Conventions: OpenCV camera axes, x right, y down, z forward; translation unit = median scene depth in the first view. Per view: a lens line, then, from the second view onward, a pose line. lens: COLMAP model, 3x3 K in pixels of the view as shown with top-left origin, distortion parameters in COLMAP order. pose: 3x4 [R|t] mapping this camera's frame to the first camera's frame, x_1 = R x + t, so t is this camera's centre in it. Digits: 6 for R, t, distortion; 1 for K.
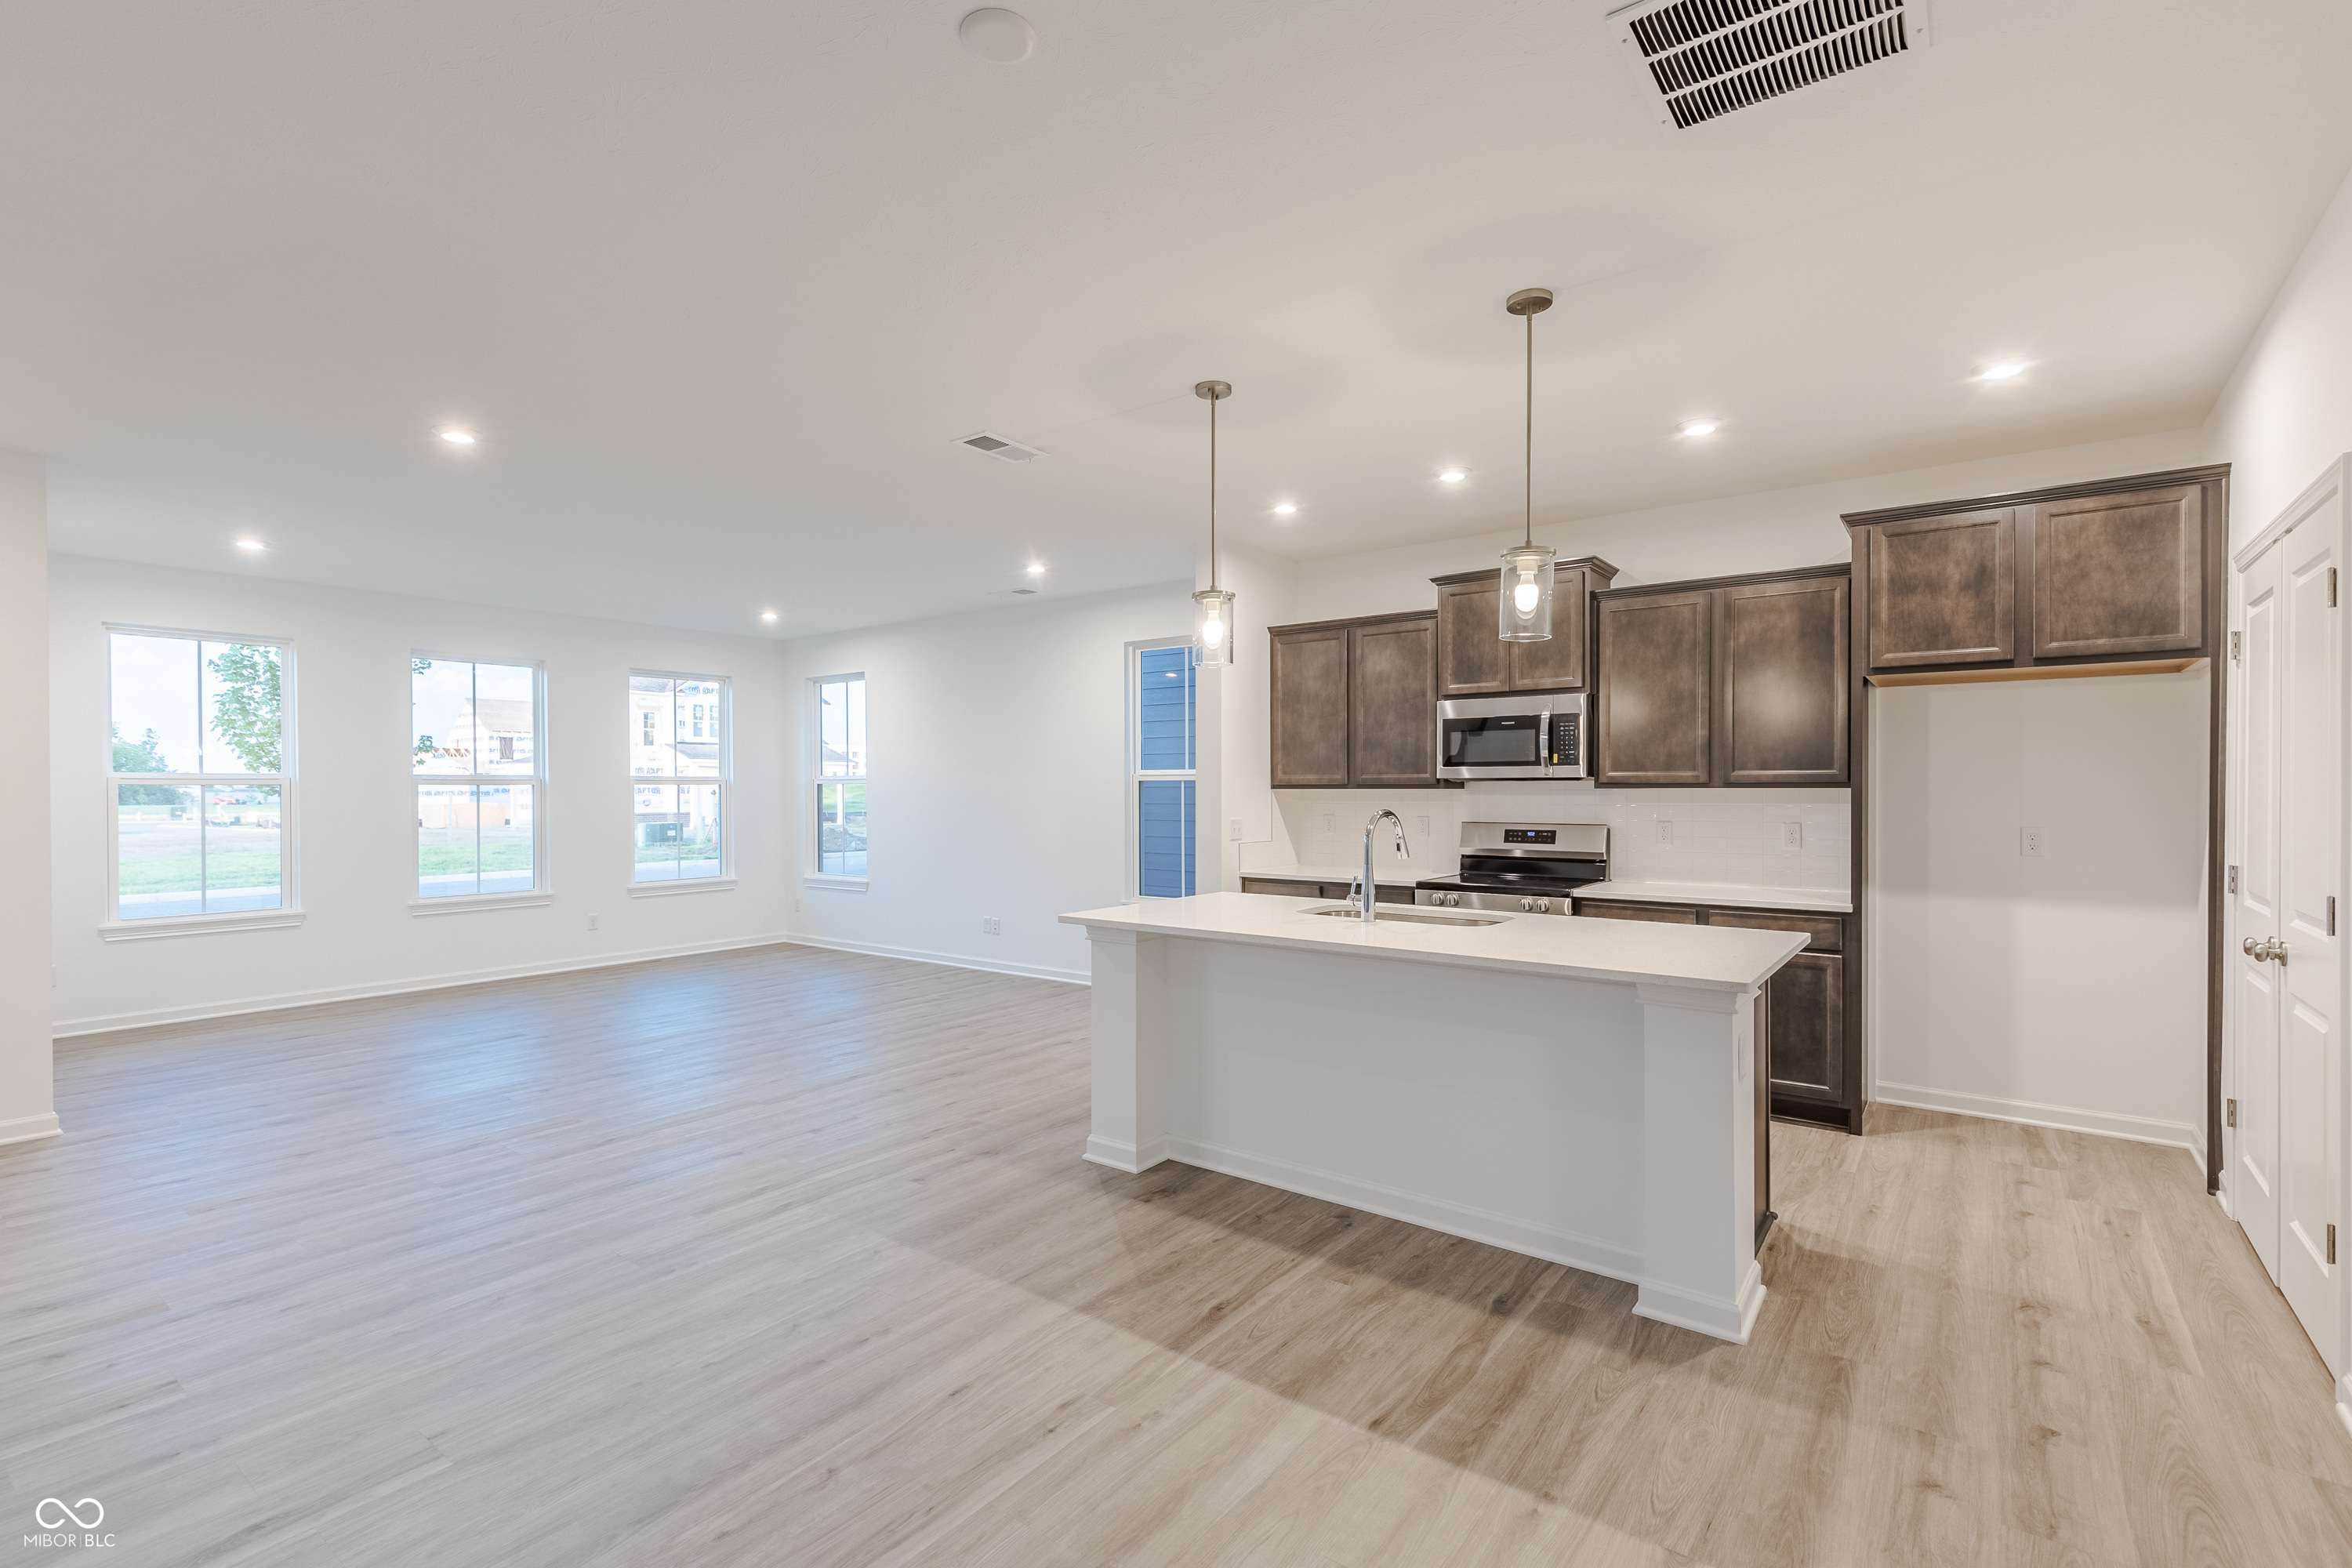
lens RADIAL K [[1065.7, 0, 1172.9], [0, 1065.7, 789.8], [0, 0, 1]] dist [0.009228, -0.000655]
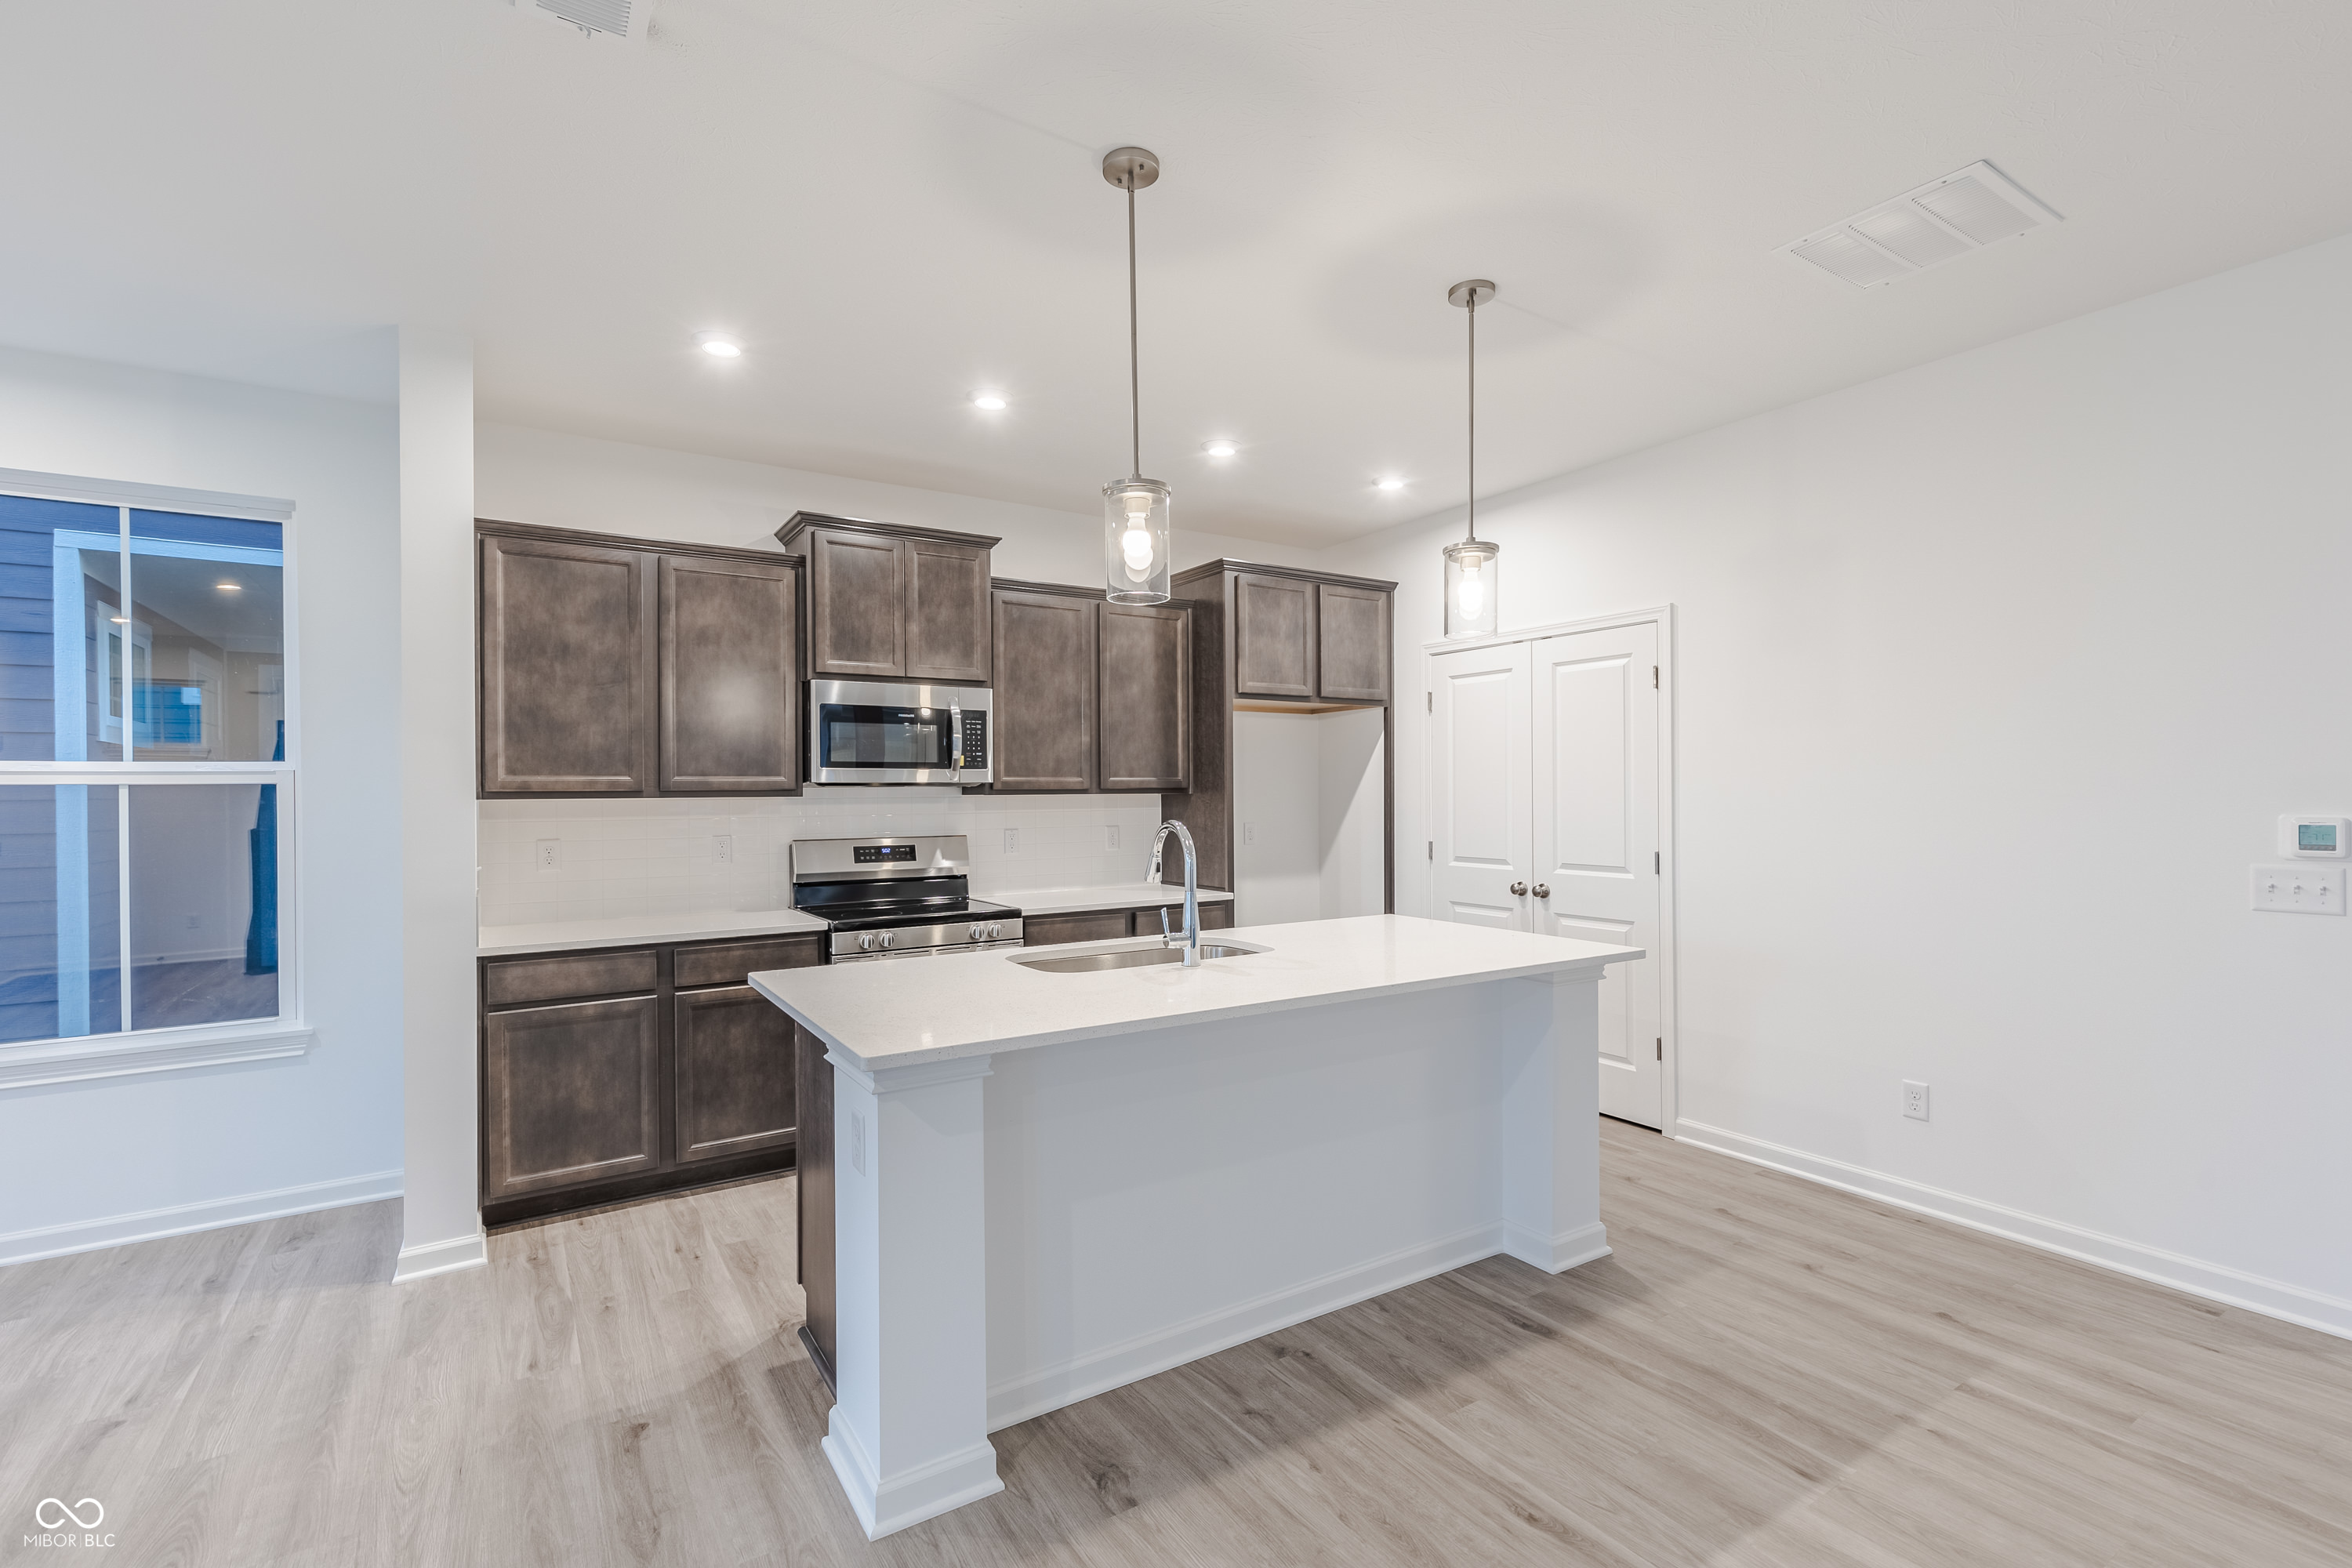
lens RADIAL K [[1065.7, 0, 1172.9], [0, 1065.7, 789.8], [0, 0, 1]] dist [0.009228, -0.000655]
pose [[0.337186, 0.003013, 0.941433, -0.446780], [0.007401, 0.999955, -0.005851, 0.000720], [-0.941409, 0.008940, 0.337149, 0.614623]]
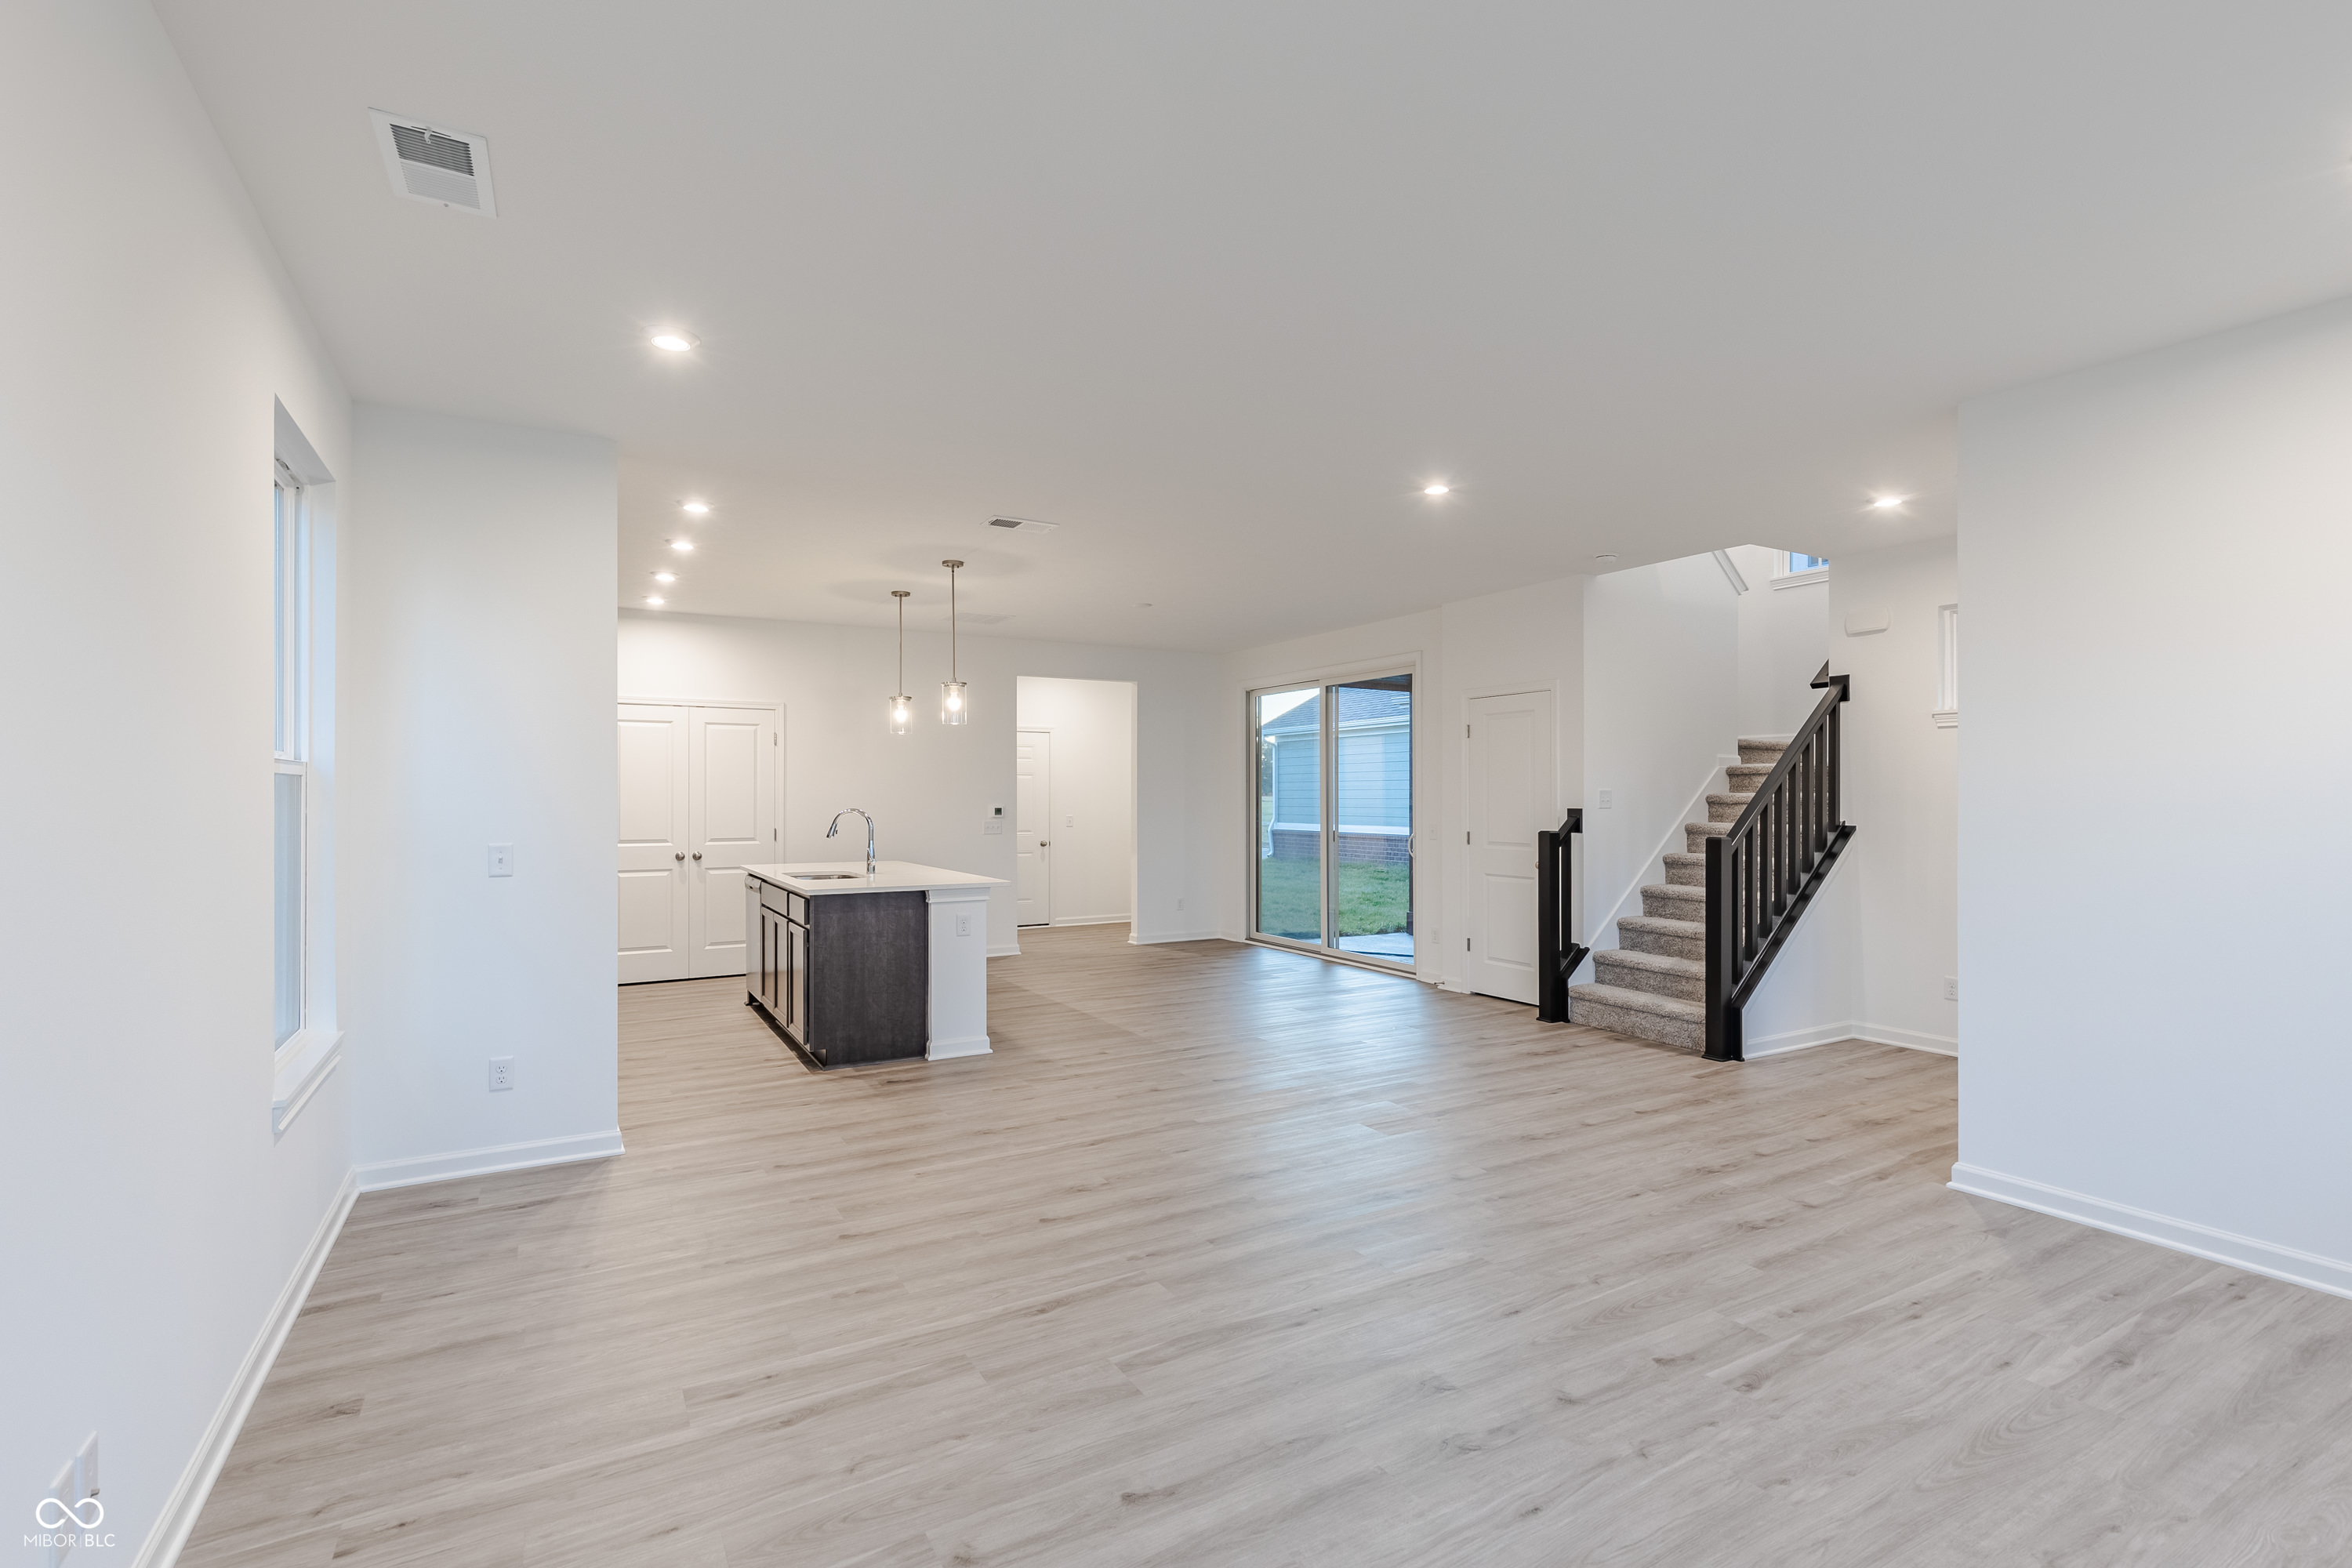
lens RADIAL K [[1065.7, 0, 1172.9], [0, 1065.7, 789.8], [0, 0, 1]] dist [0.009228, -0.000655]
pose [[-0.919950, 0.009528, 0.391921, -0.771759], [0.007966, 0.999953, -0.005612, 0.001462], [-0.391956, -0.002041, -0.919982, 1.965865]]
